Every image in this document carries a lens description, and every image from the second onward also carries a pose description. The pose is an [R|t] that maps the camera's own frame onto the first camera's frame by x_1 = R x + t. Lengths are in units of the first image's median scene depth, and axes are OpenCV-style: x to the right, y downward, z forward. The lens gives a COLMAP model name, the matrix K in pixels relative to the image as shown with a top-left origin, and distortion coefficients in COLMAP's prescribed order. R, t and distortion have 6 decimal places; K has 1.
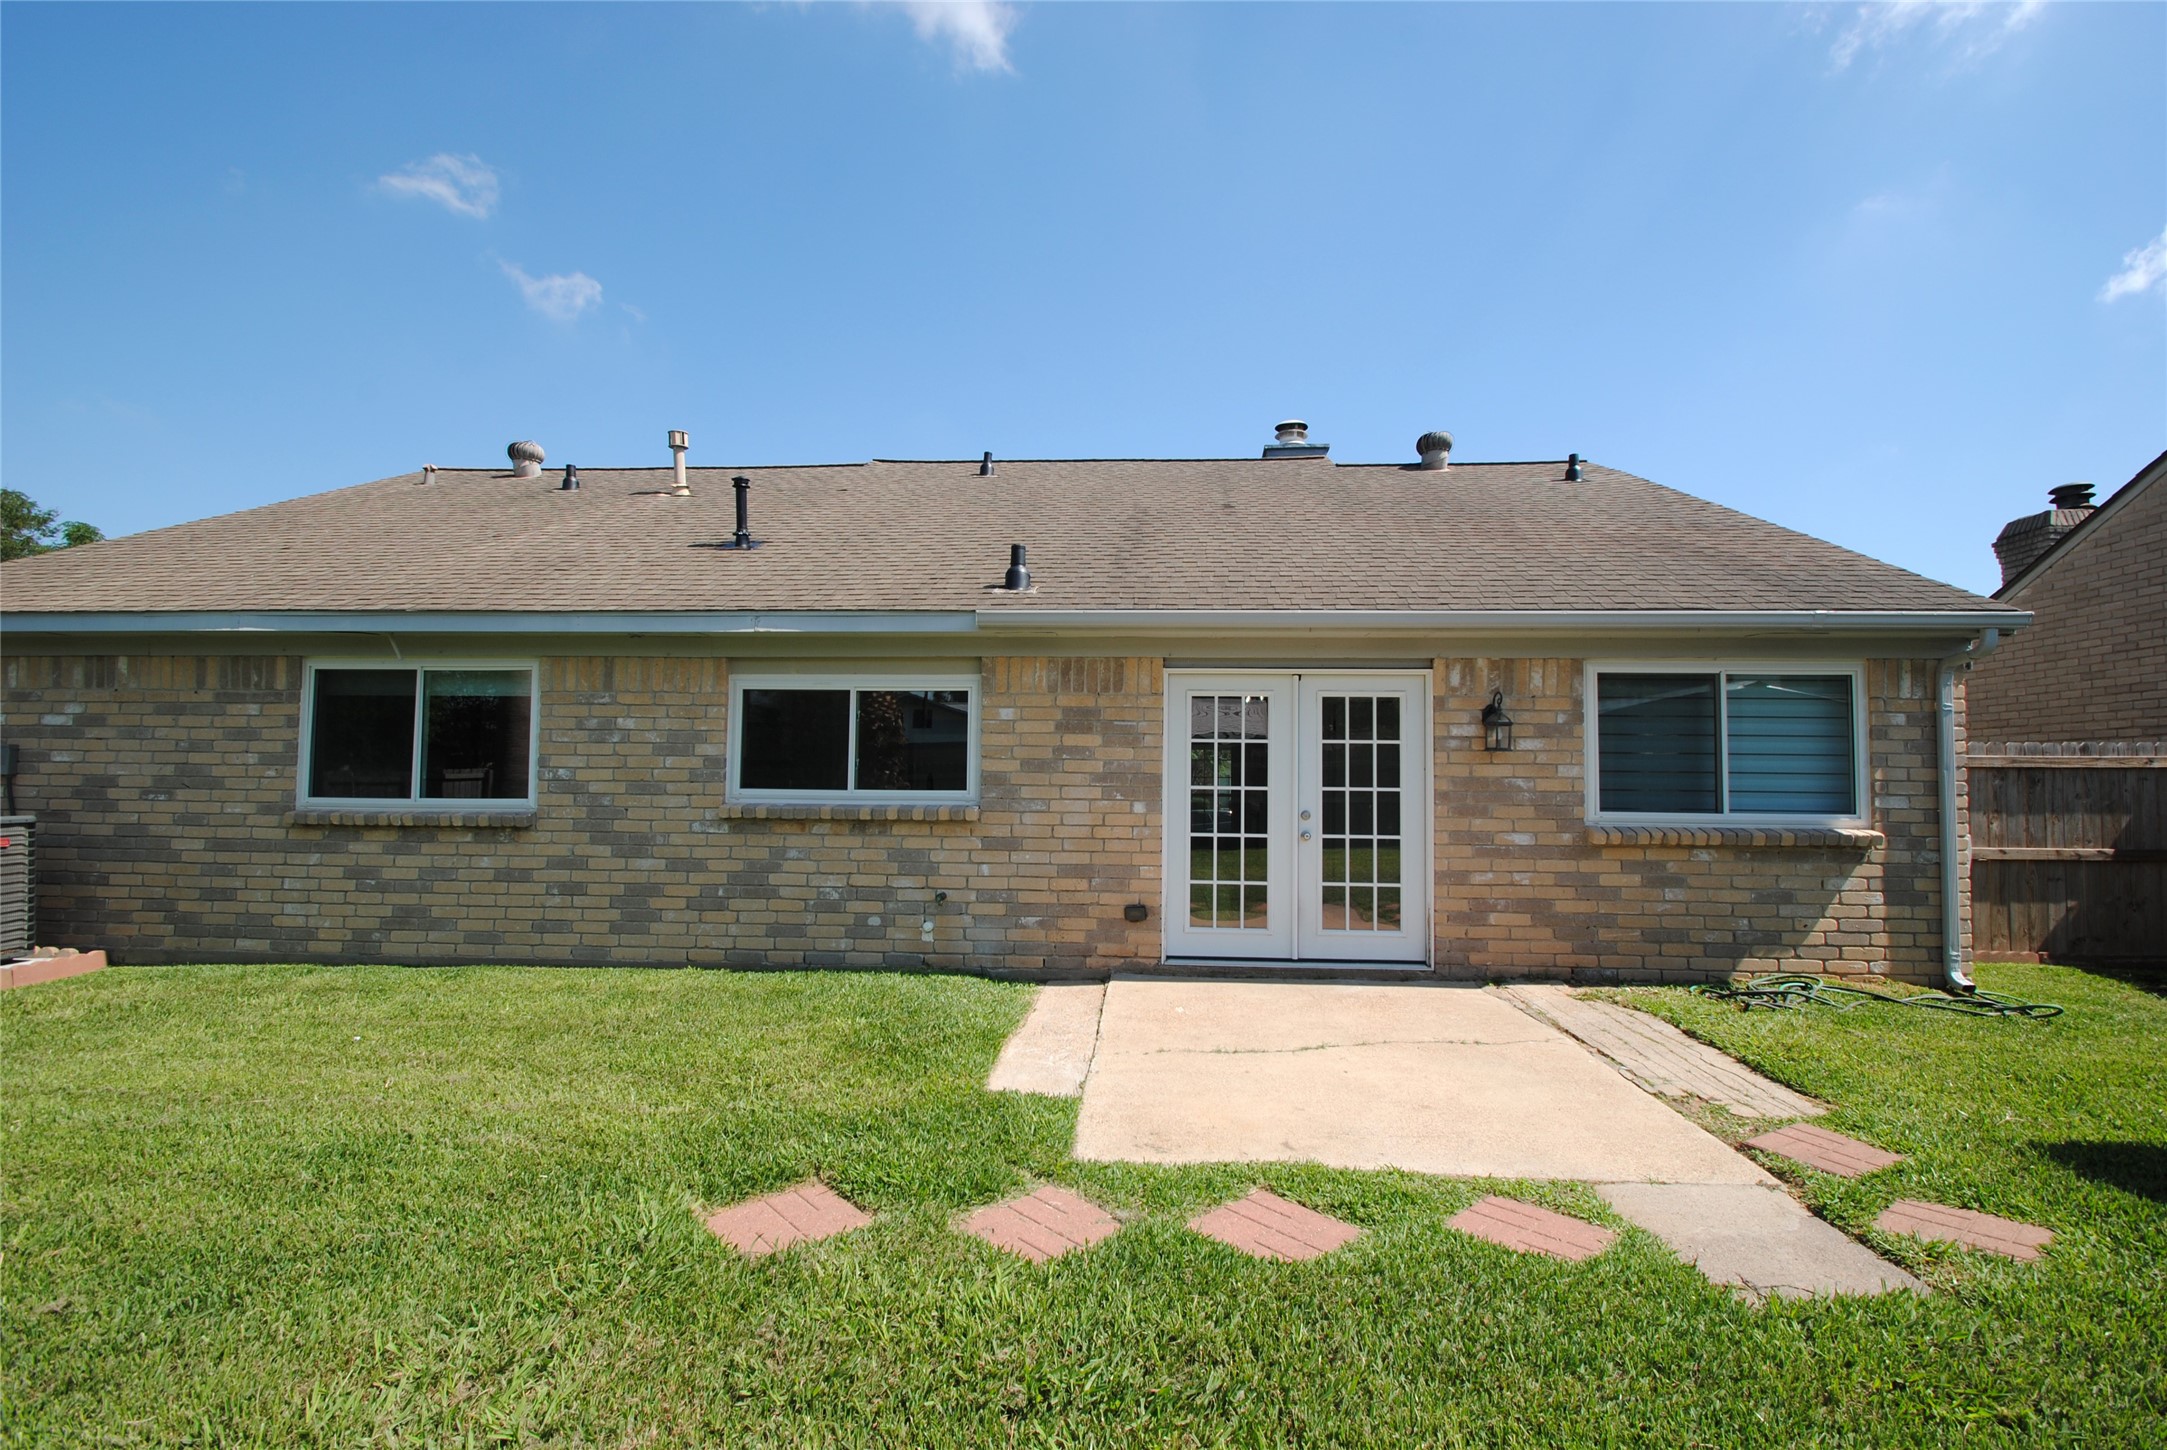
lens RADIAL K [[979.8, 0, 1104.9], [0, 979.8, 730.0], [0, 0, 1]] dist [-0.002026, -0.000524]
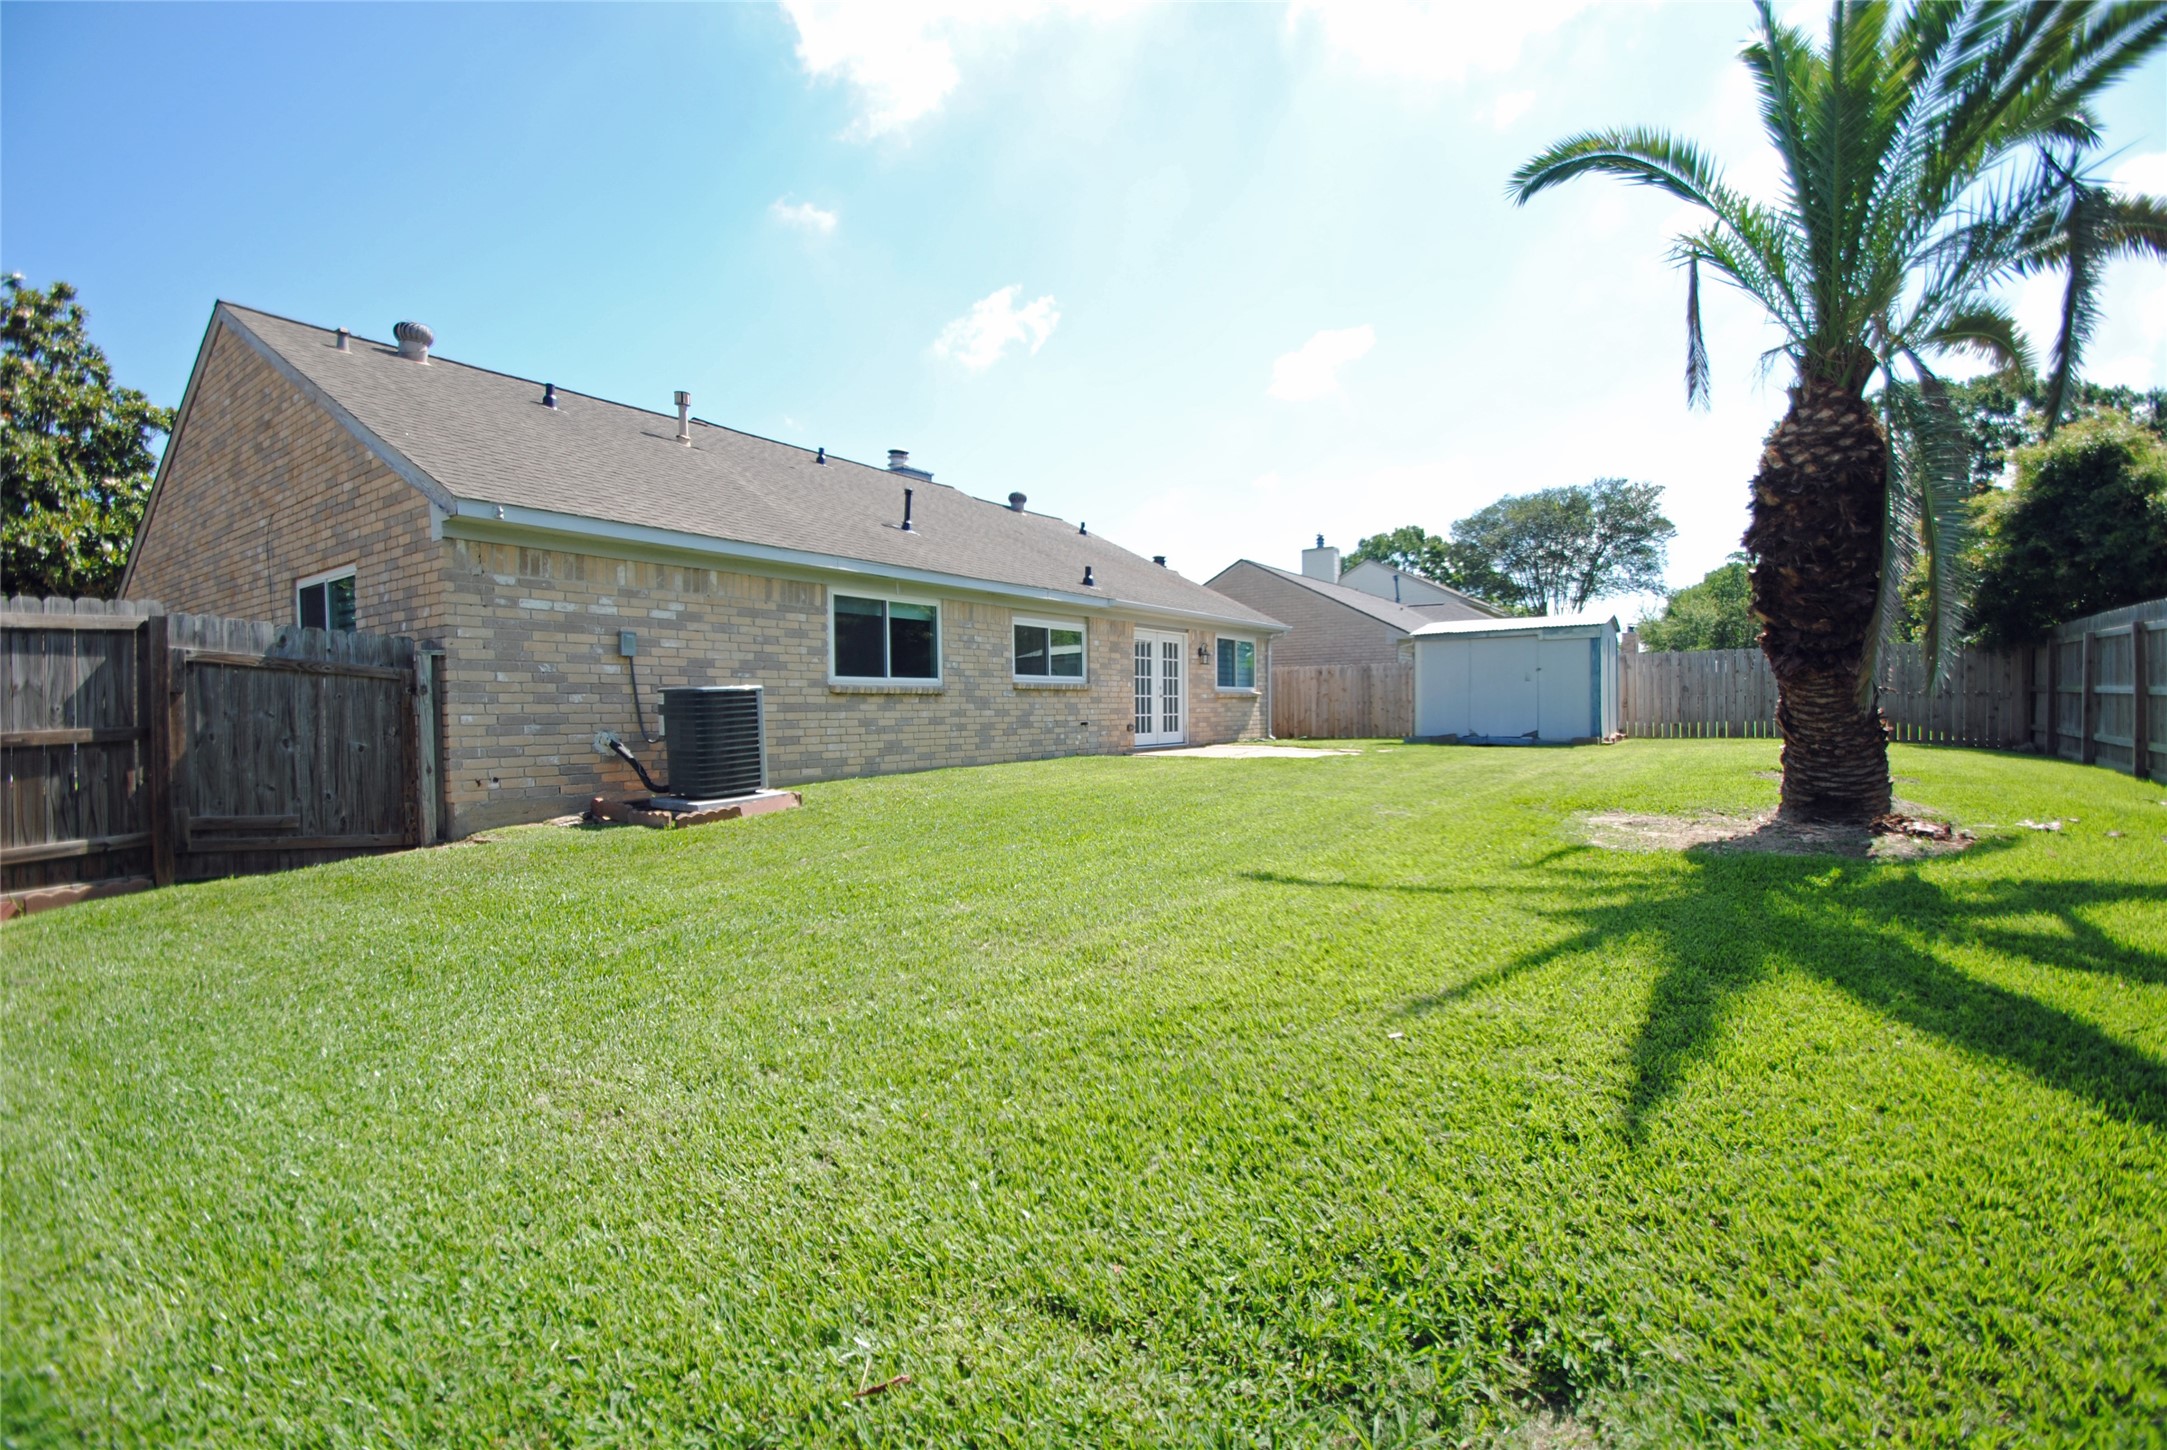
lens RADIAL K [[979.8, 0, 1104.9], [0, 979.8, 730.0], [0, 0, 1]] dist [-0.002026, -0.000524]
pose [[0.510913, -0.033395, 0.858983, -1.985220], [-0.027452, 0.998102, 0.055132, 0.057454], [-0.859194, -0.051749, 0.509027, -0.179037]]
